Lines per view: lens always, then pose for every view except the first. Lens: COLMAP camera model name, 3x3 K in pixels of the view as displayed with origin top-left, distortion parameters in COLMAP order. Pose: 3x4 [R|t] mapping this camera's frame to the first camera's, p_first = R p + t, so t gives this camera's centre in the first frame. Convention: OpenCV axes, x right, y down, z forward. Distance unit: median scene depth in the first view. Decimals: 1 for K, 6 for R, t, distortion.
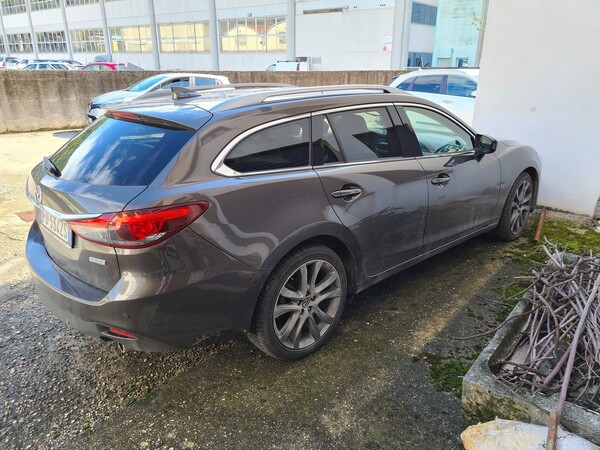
lens RADIAL K [[457.2, 0, 305.5], [0, 457.2, 225.8], [0, 0, 1]] dist [0.044827, -0.037149]
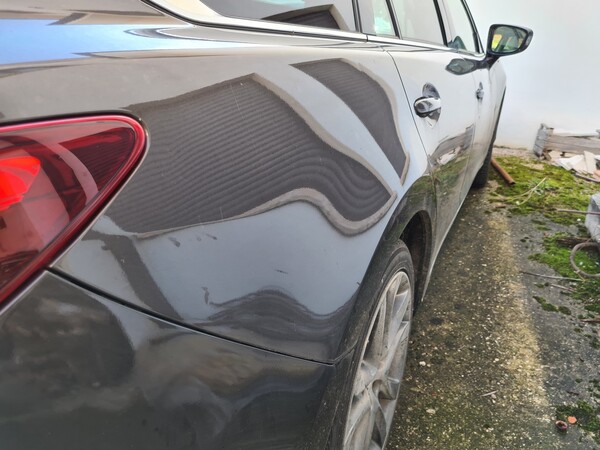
lens RADIAL K [[457.2, 0, 310.4], [0, 457.2, 228.4], [0, 0, 1]] dist [0.044827, -0.037149]
pose [[0.926697, -0.131876, 0.351910, -0.161058], [0.099674, 0.989121, 0.108192, -0.015001], [-0.362349, -0.065185, 0.929760, 0.583445]]
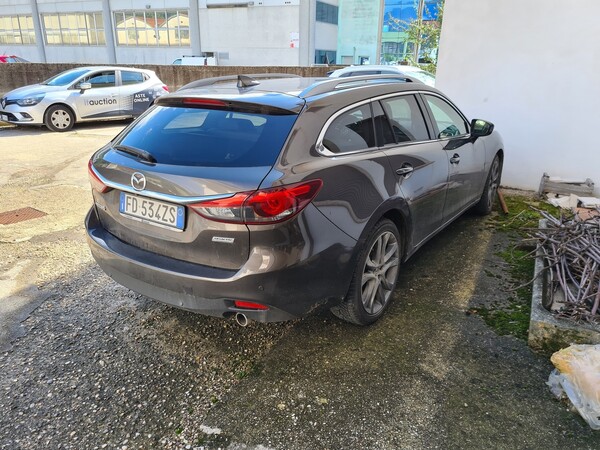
lens RADIAL K [[457.2, 0, 299.5], [0, 457.2, 228.1], [0, 0, 1]] dist [0.044827, -0.037149]
pose [[0.978481, -0.060591, 0.197241, -0.357152], [0.058531, 0.998153, 0.016267, 0.031235], [-0.197862, -0.004372, 0.980220, -0.041179]]
